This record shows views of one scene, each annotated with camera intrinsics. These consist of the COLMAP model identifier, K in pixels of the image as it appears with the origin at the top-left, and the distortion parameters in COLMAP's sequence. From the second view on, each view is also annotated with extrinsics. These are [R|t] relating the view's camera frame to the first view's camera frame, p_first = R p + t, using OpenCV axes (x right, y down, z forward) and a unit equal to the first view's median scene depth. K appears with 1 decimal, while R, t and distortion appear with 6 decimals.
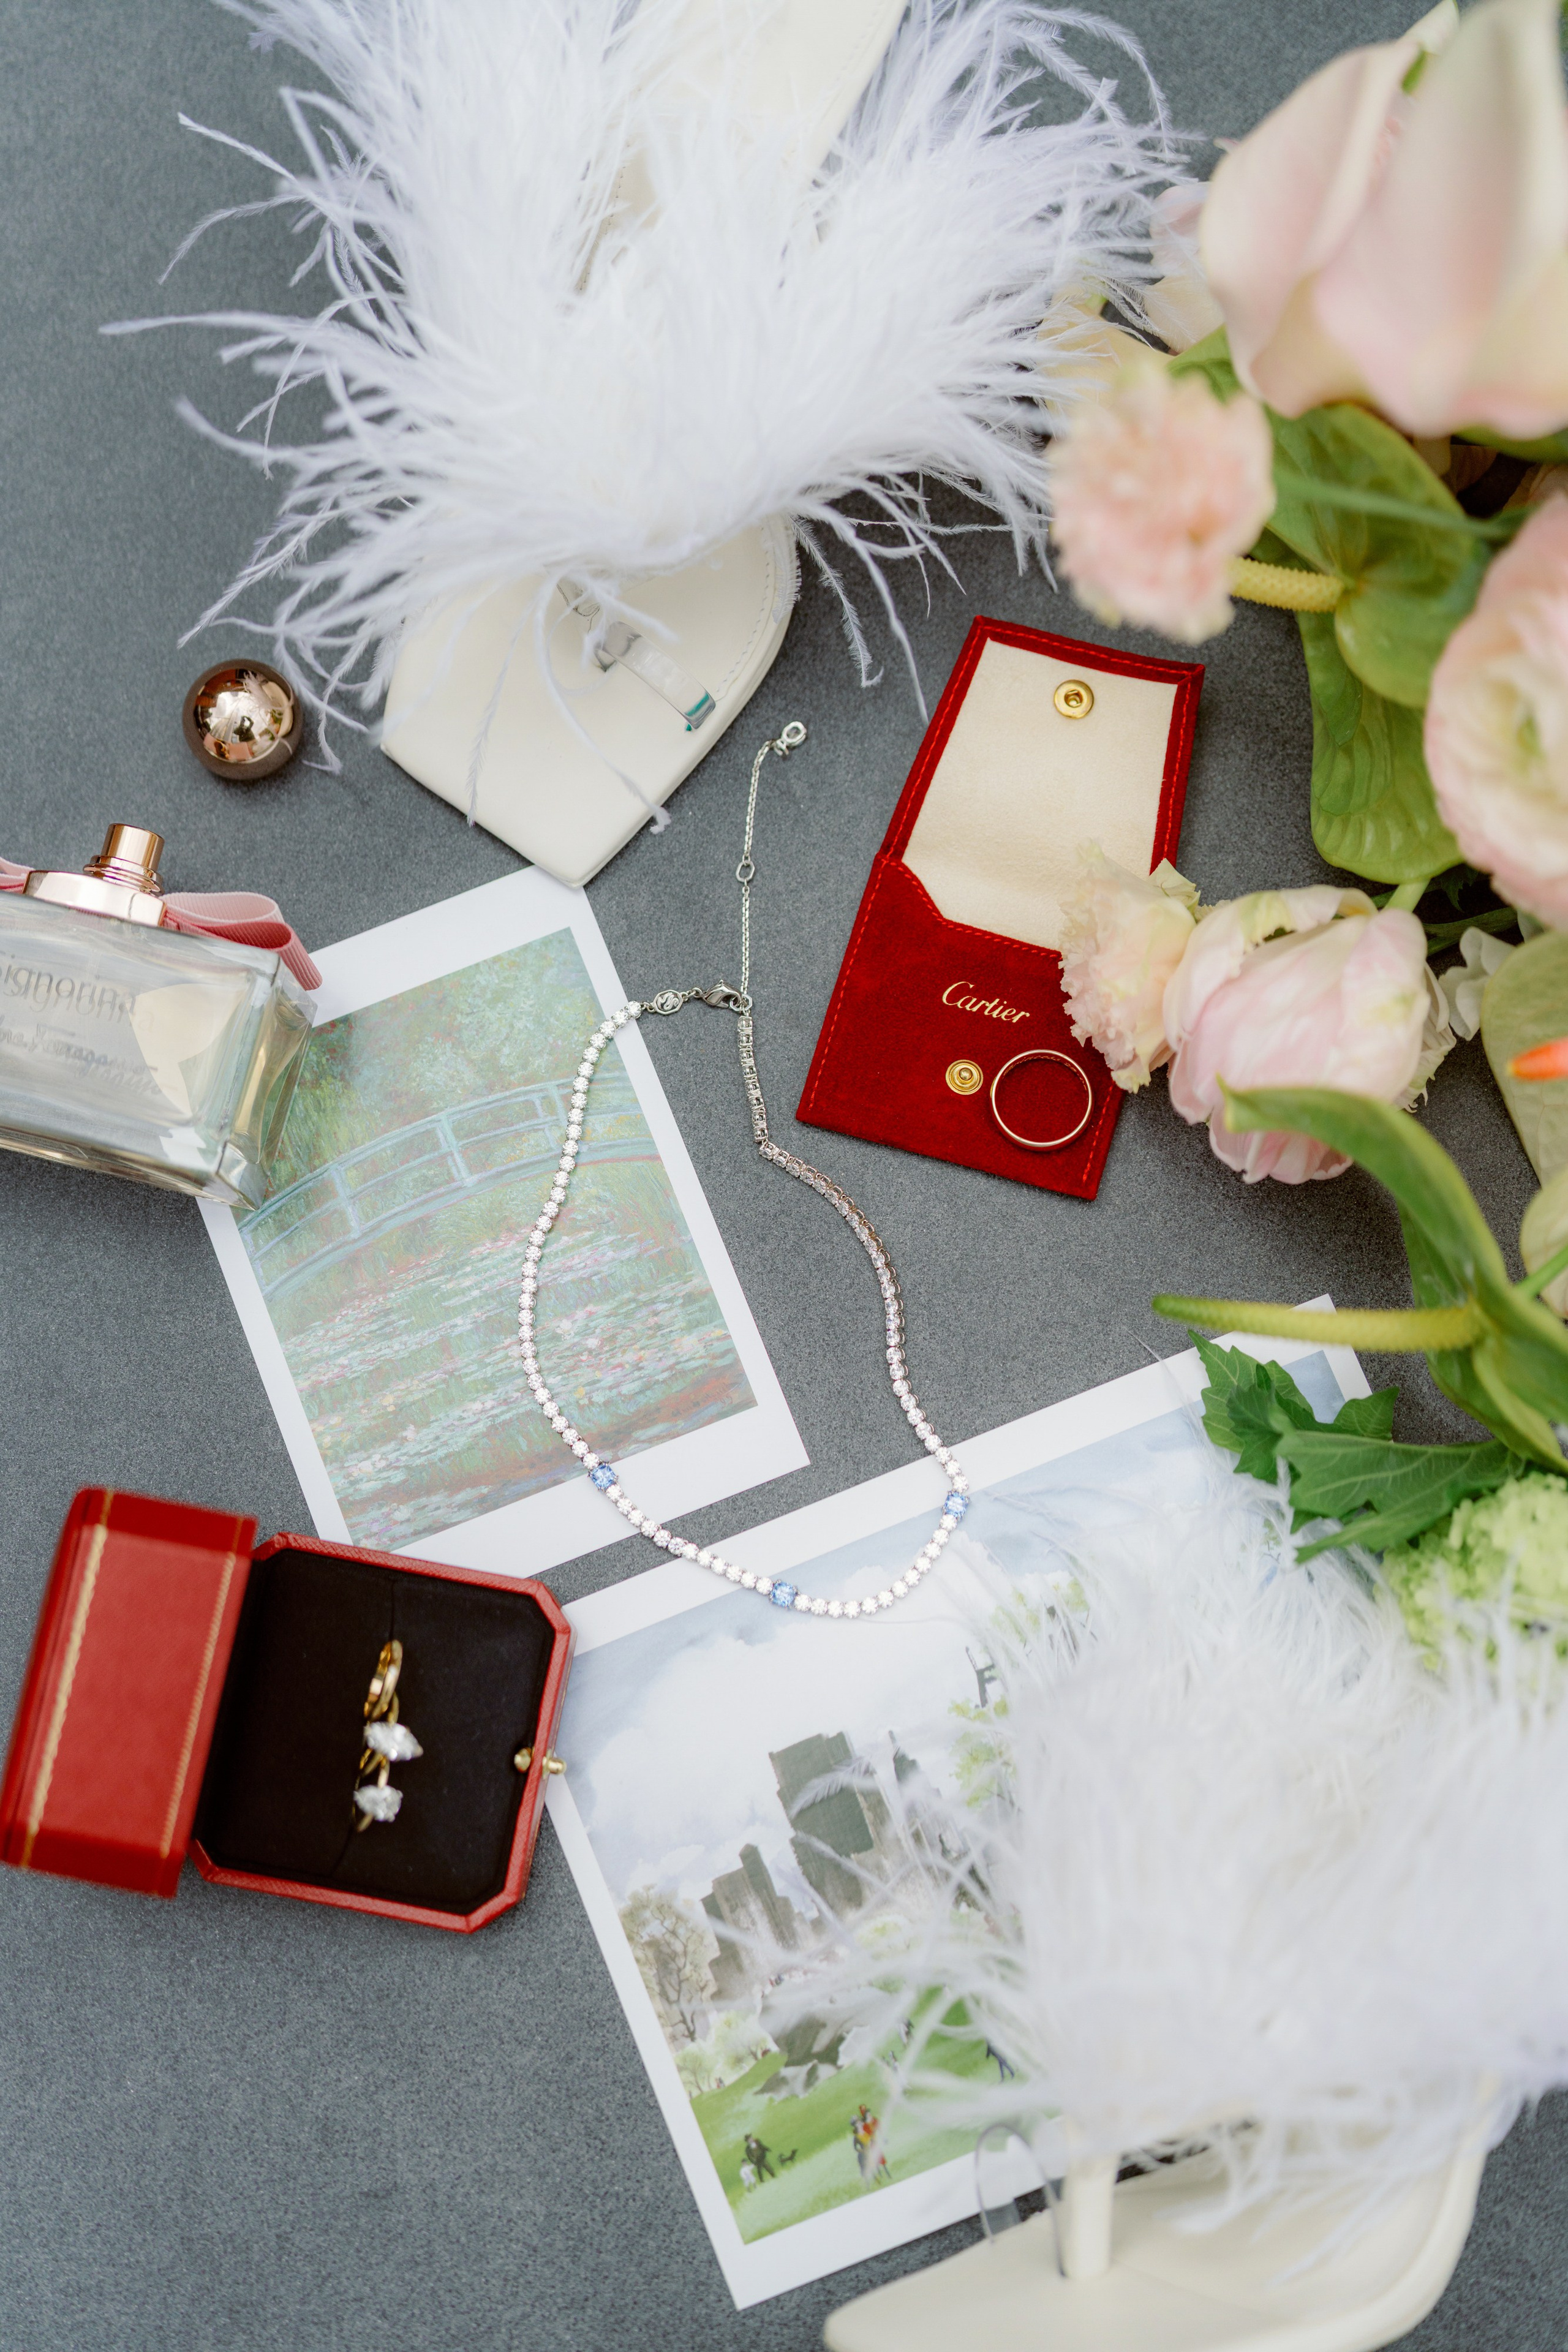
lens RADIAL K [[3299.9, 0, 784.0], [0, 3299.9, 1176.0], [0, 0, 1]] dist [0.001366, 0.060499]
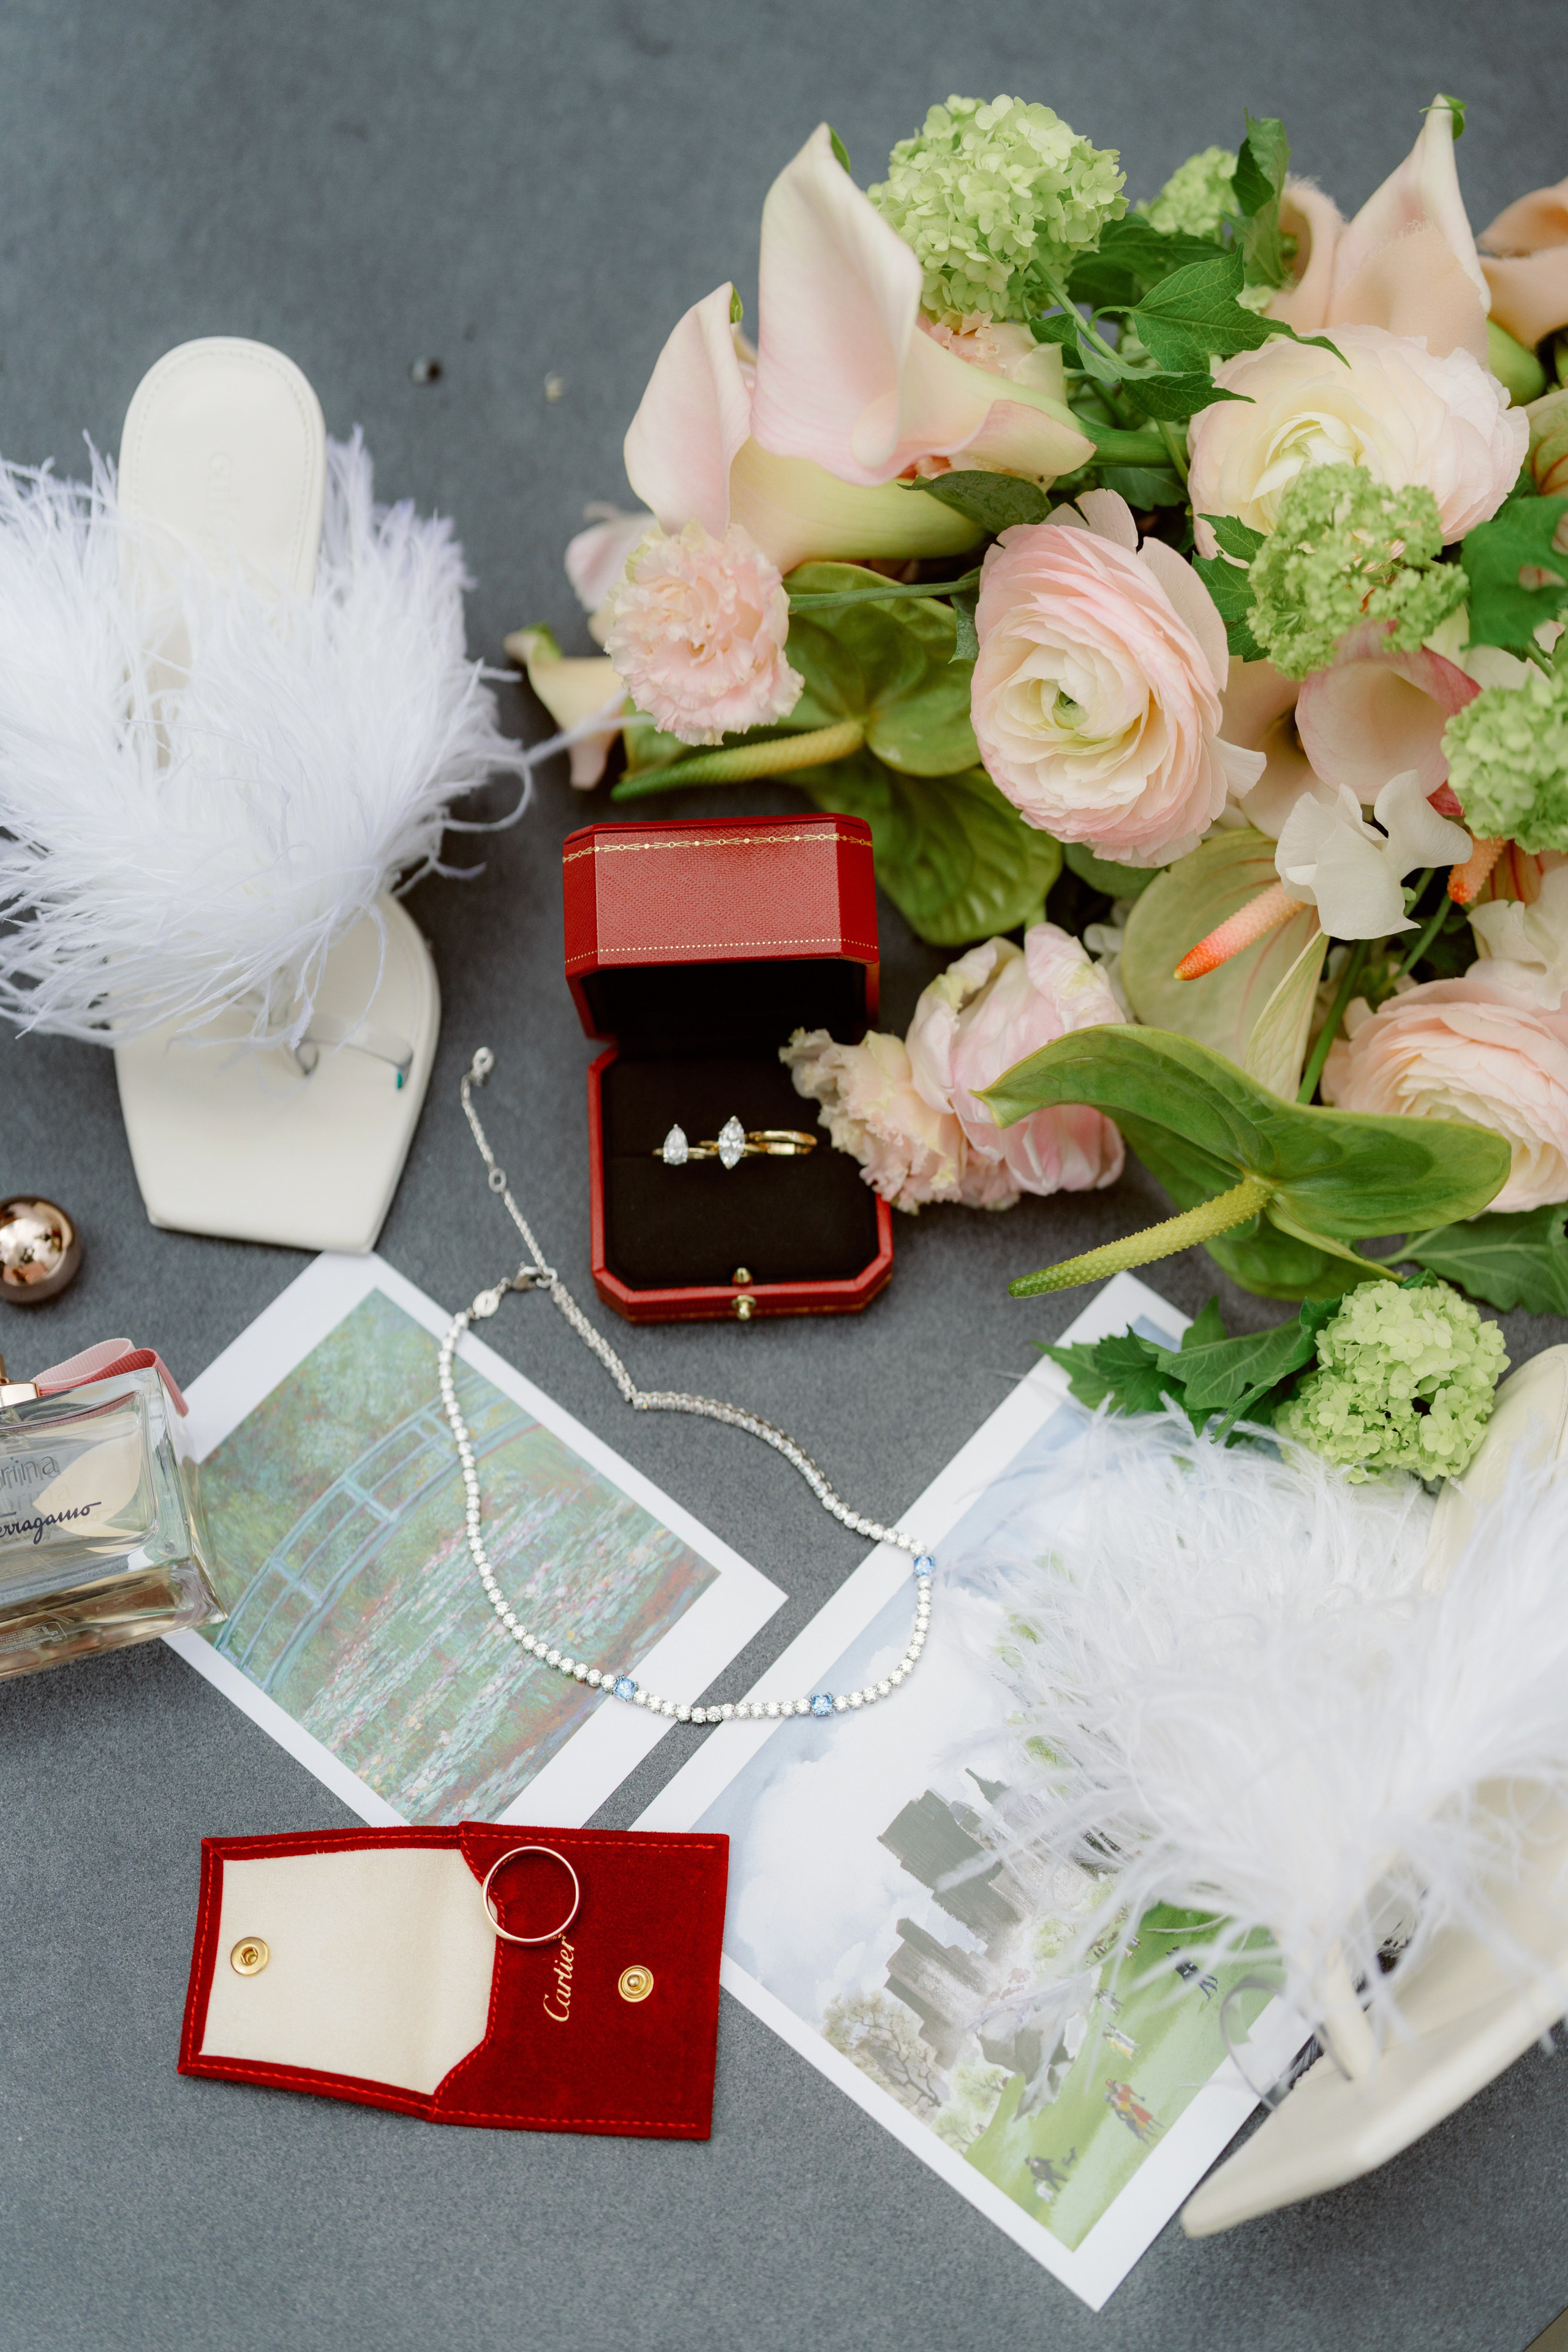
lens RADIAL K [[3298.3, 0, 790.7], [0, 3298.3, 1182.5], [0, 0, 1]] dist [0.000532, 0.073563]
pose [[0.887440, -0.403898, 0.222073, -0.179819], [0.449341, 0.865434, -0.221621, 0.211419], [-0.102677, 0.296462, 0.949509, -0.088683]]
